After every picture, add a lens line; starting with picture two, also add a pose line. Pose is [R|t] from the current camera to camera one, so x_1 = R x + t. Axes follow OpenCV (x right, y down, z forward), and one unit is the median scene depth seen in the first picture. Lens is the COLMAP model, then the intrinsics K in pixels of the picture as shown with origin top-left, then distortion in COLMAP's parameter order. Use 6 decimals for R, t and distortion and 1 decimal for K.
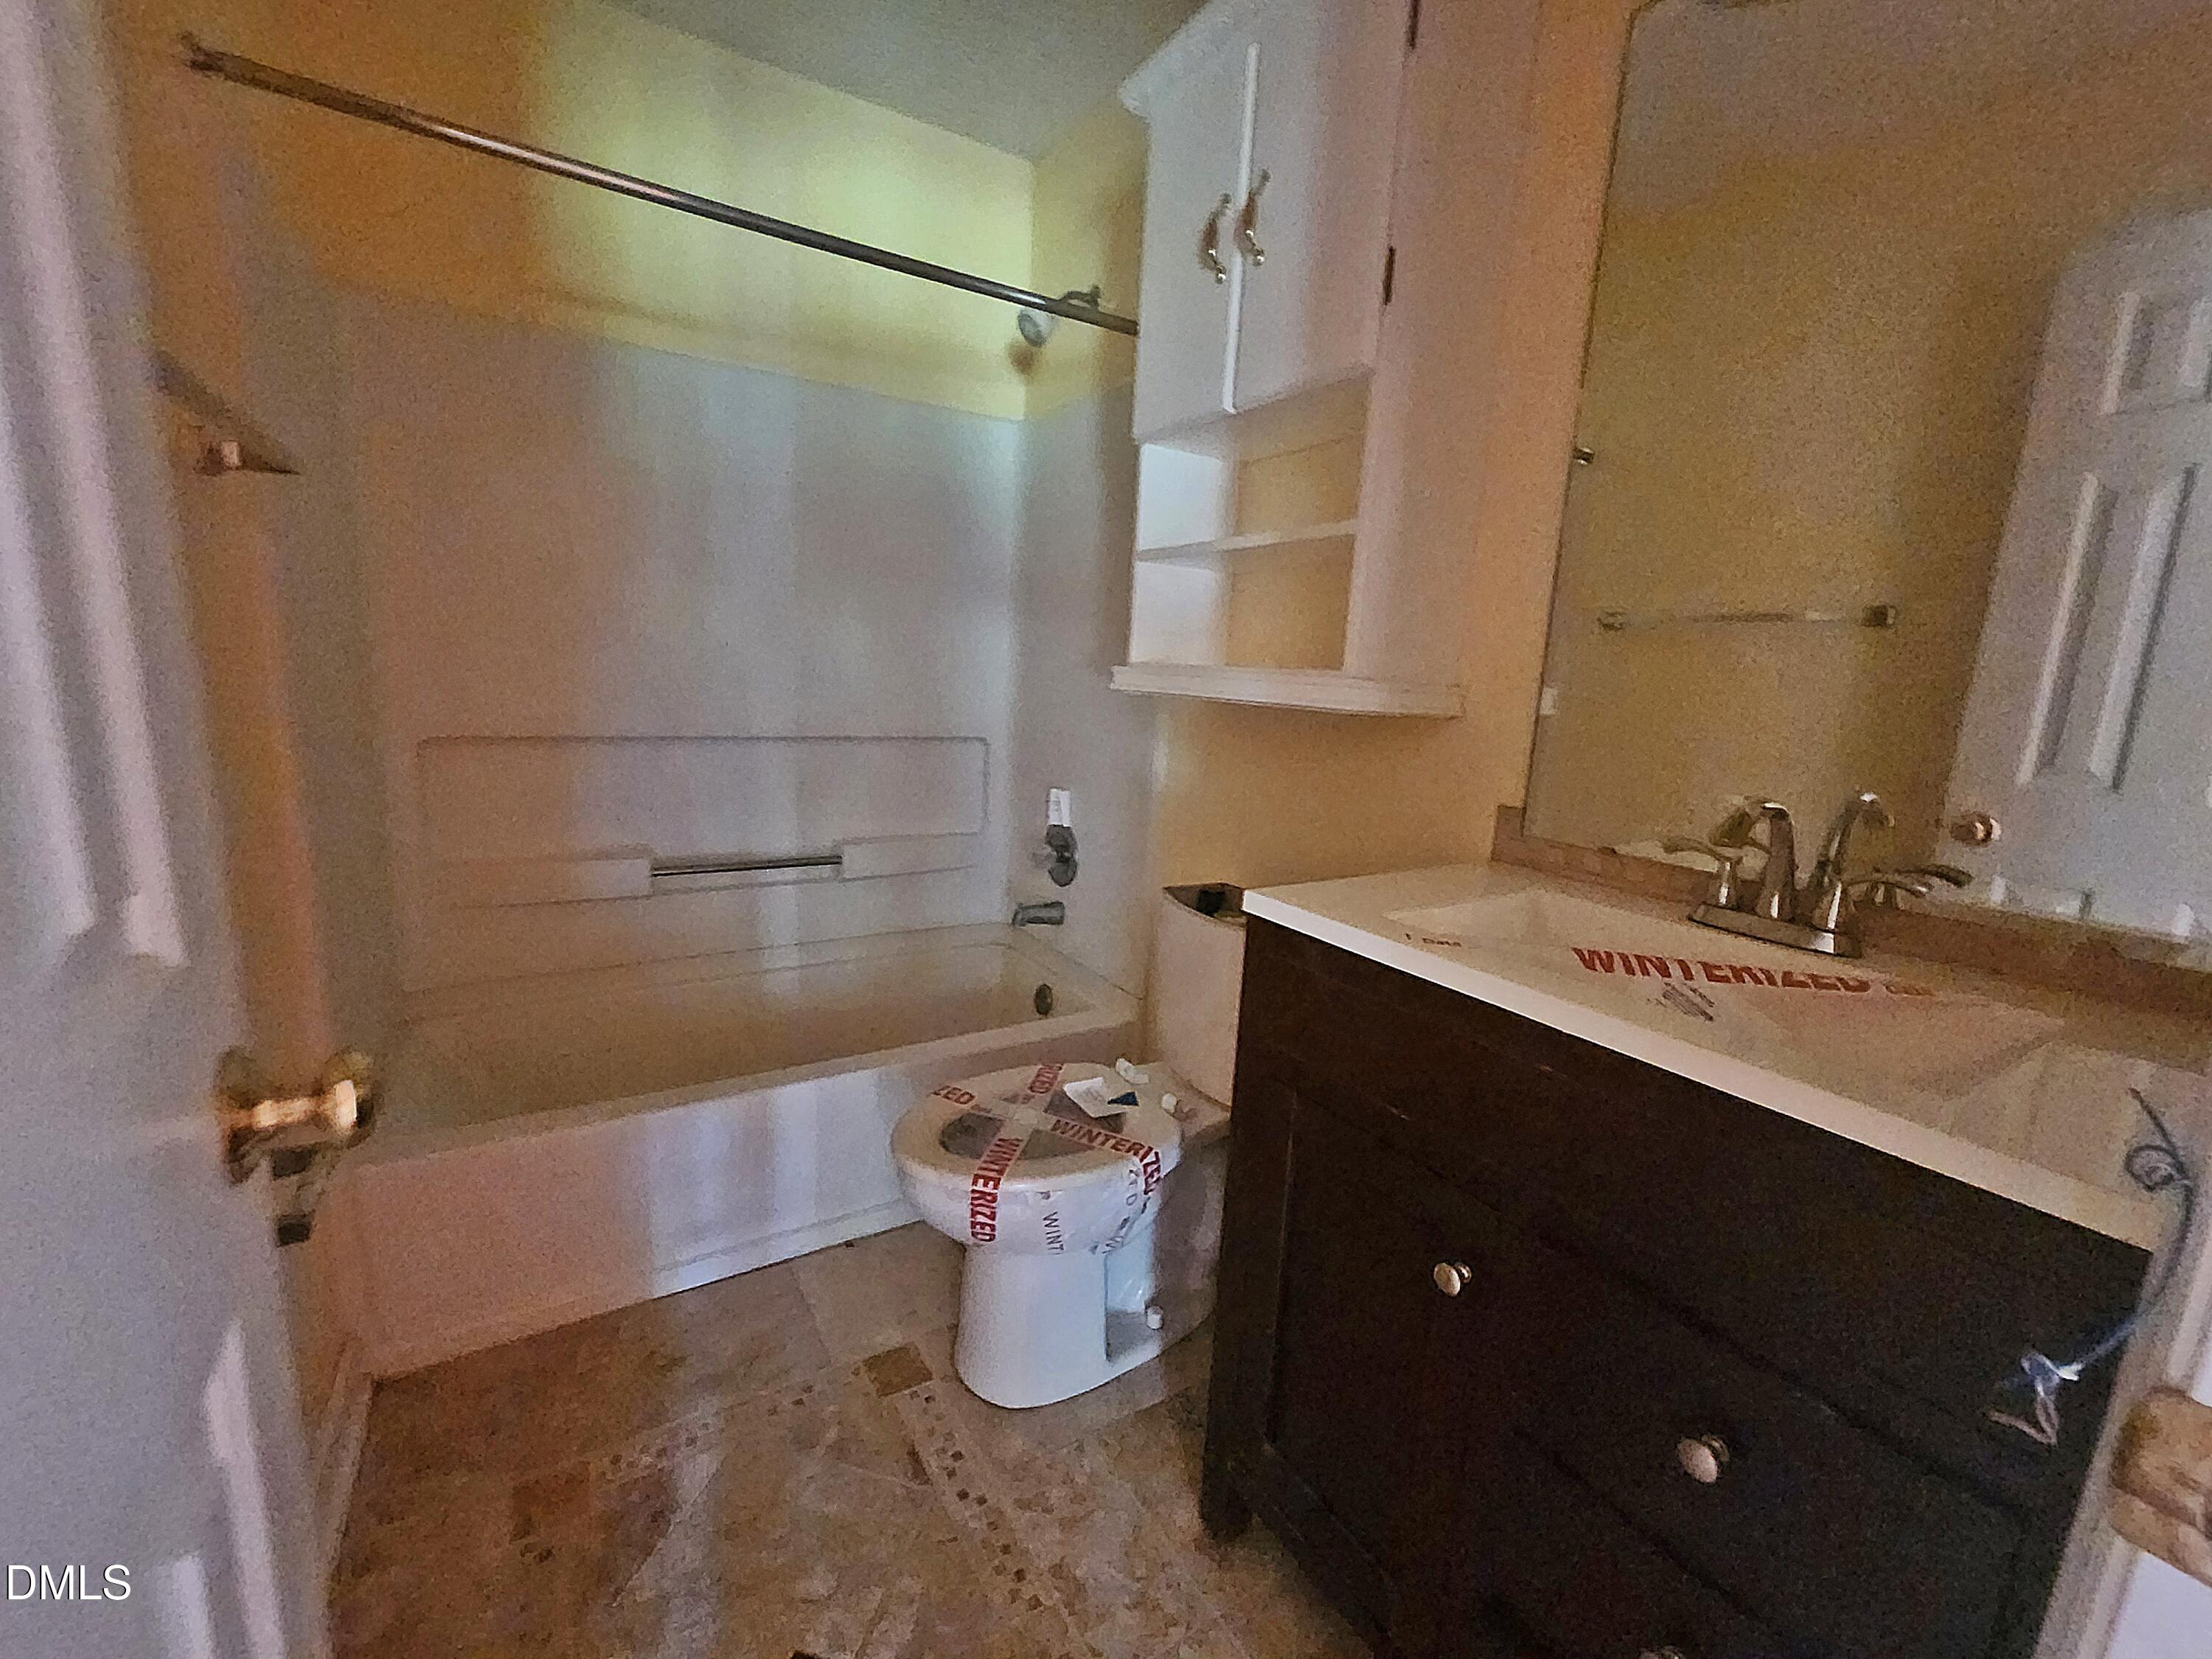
lens RADIAL K [[897.3, 0, 1097.3], [0, 897.3, 834.3], [0, 0, 1]] dist [0.001795, 0.000174]
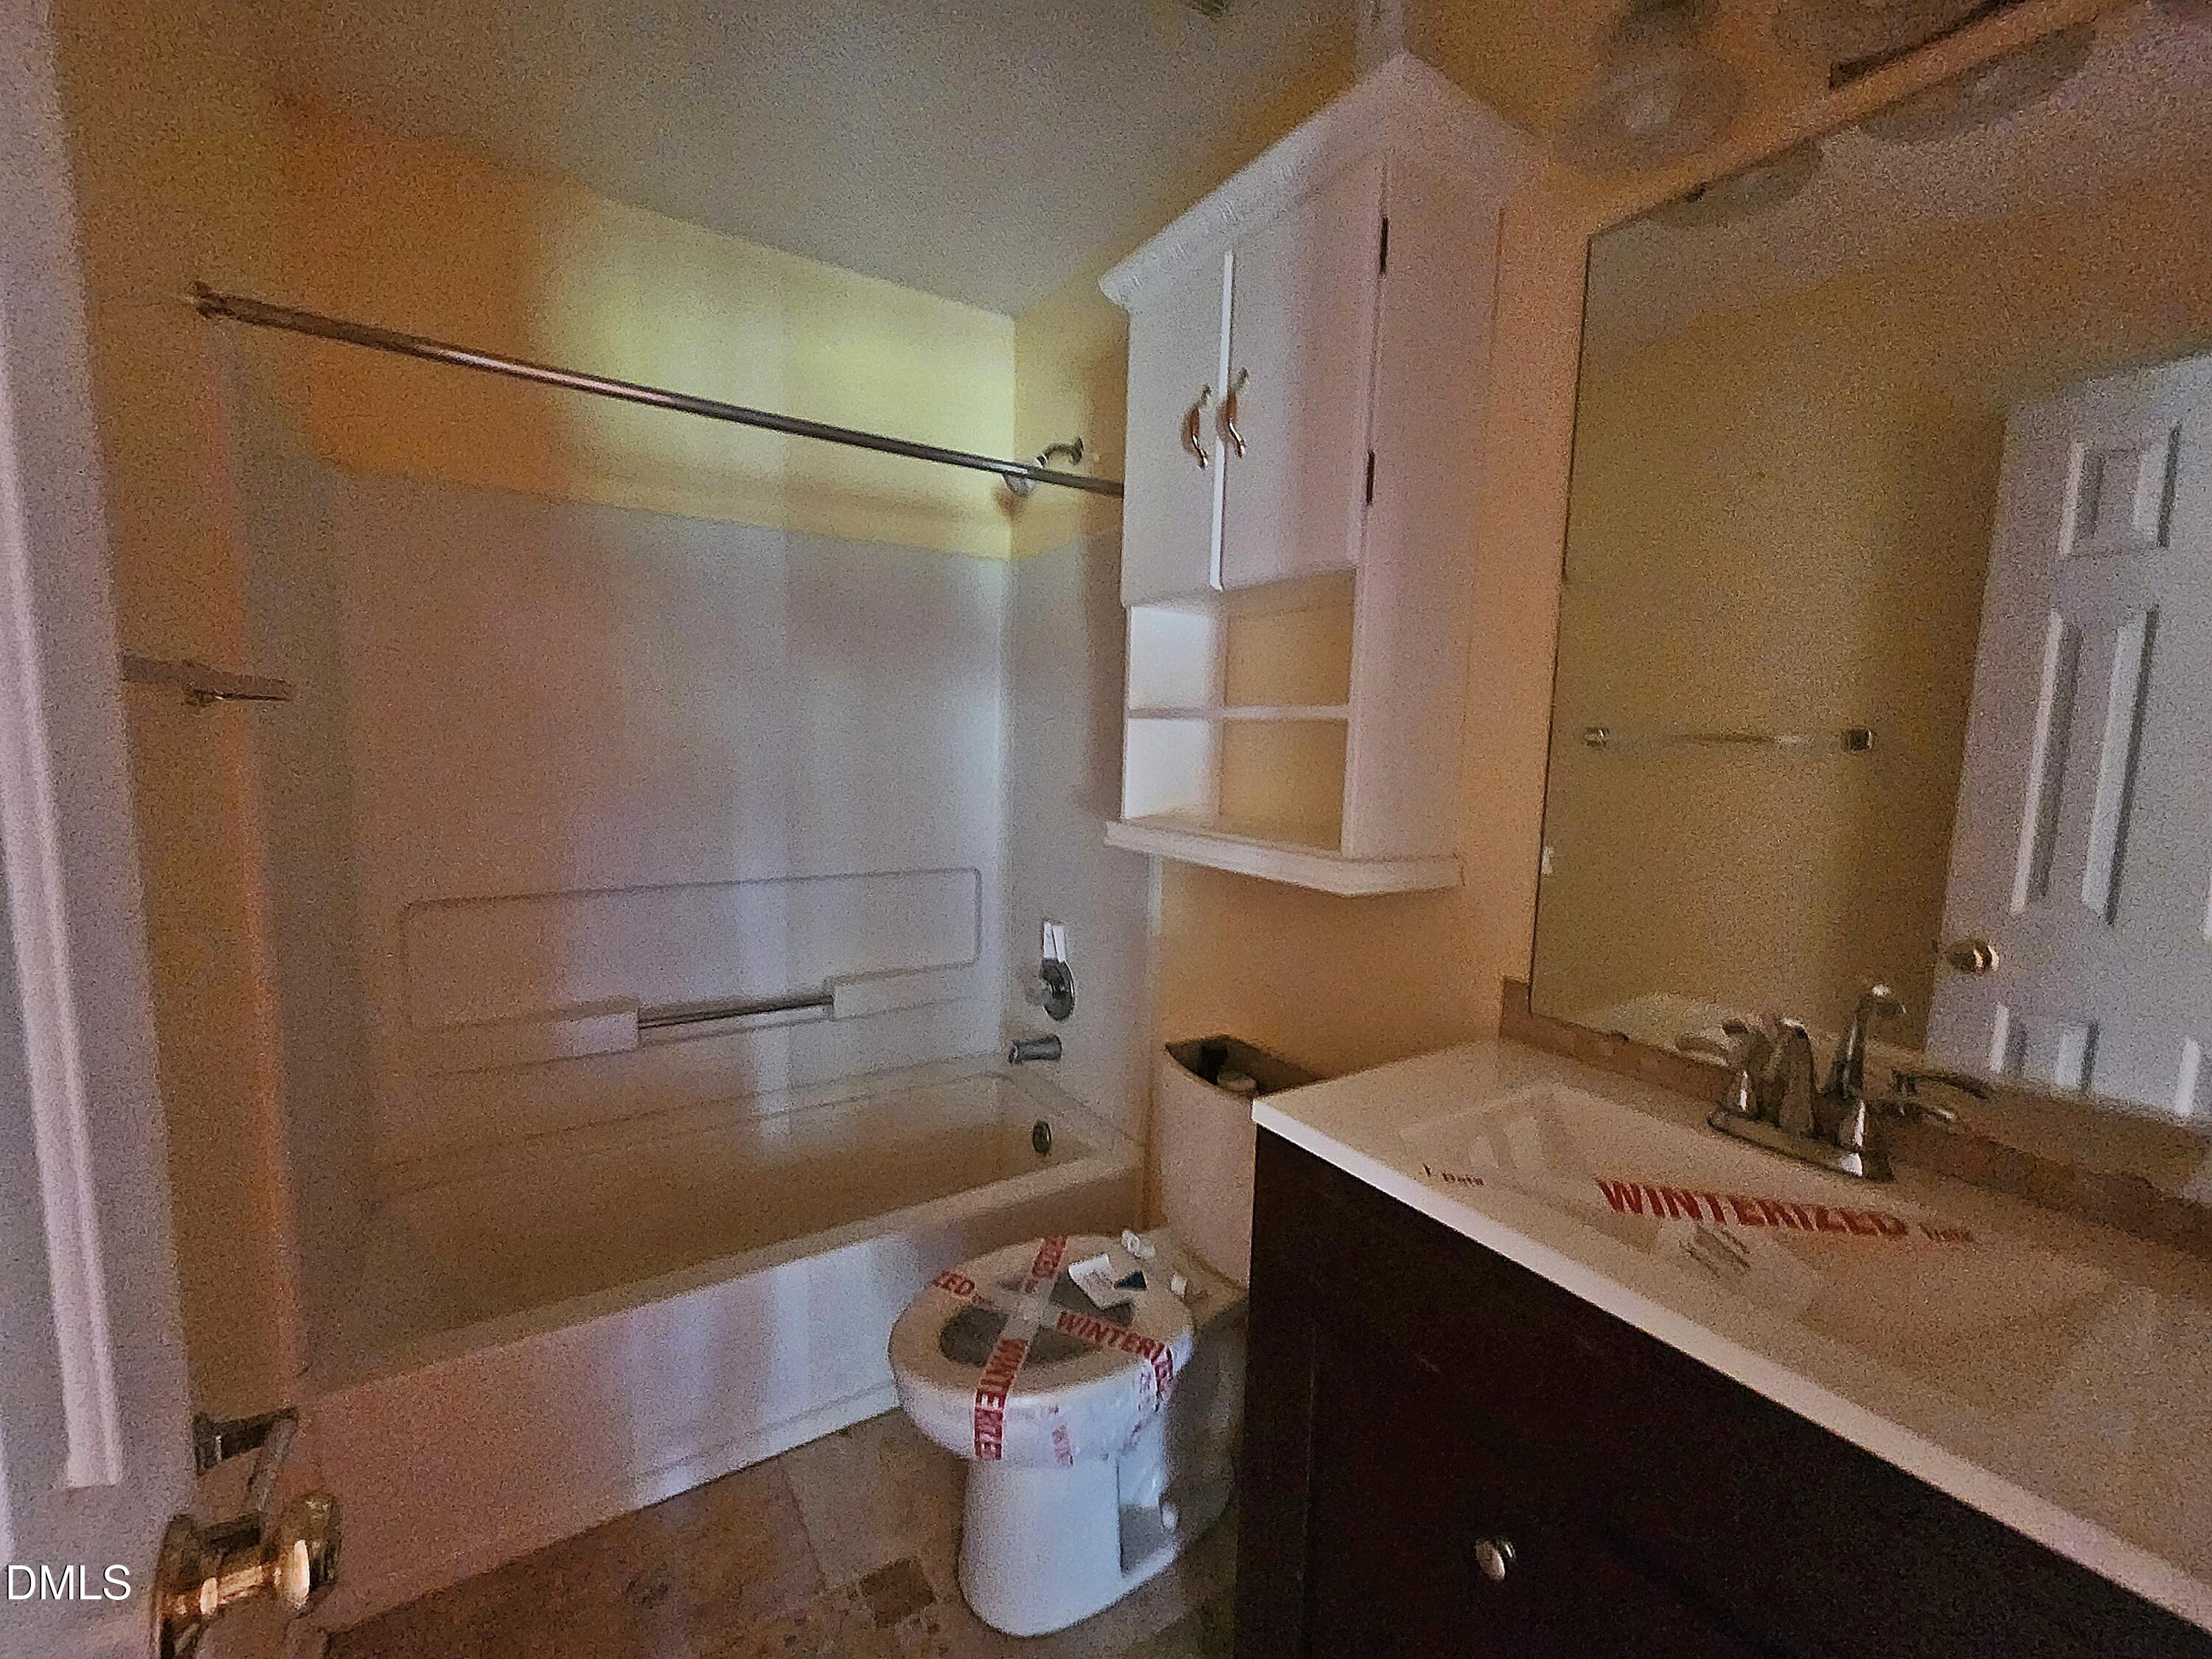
lens RADIAL K [[897.2, 0, 1099.5], [0, 897.2, 832.0], [0, 0, 1]] dist [0.004228, 0.000270]
pose [[0.999553, -0.024886, 0.016573, -0.008584], [0.026021, 0.997052, -0.072182, -0.118216], [-0.014728, 0.072581, 0.997254, 0.007813]]
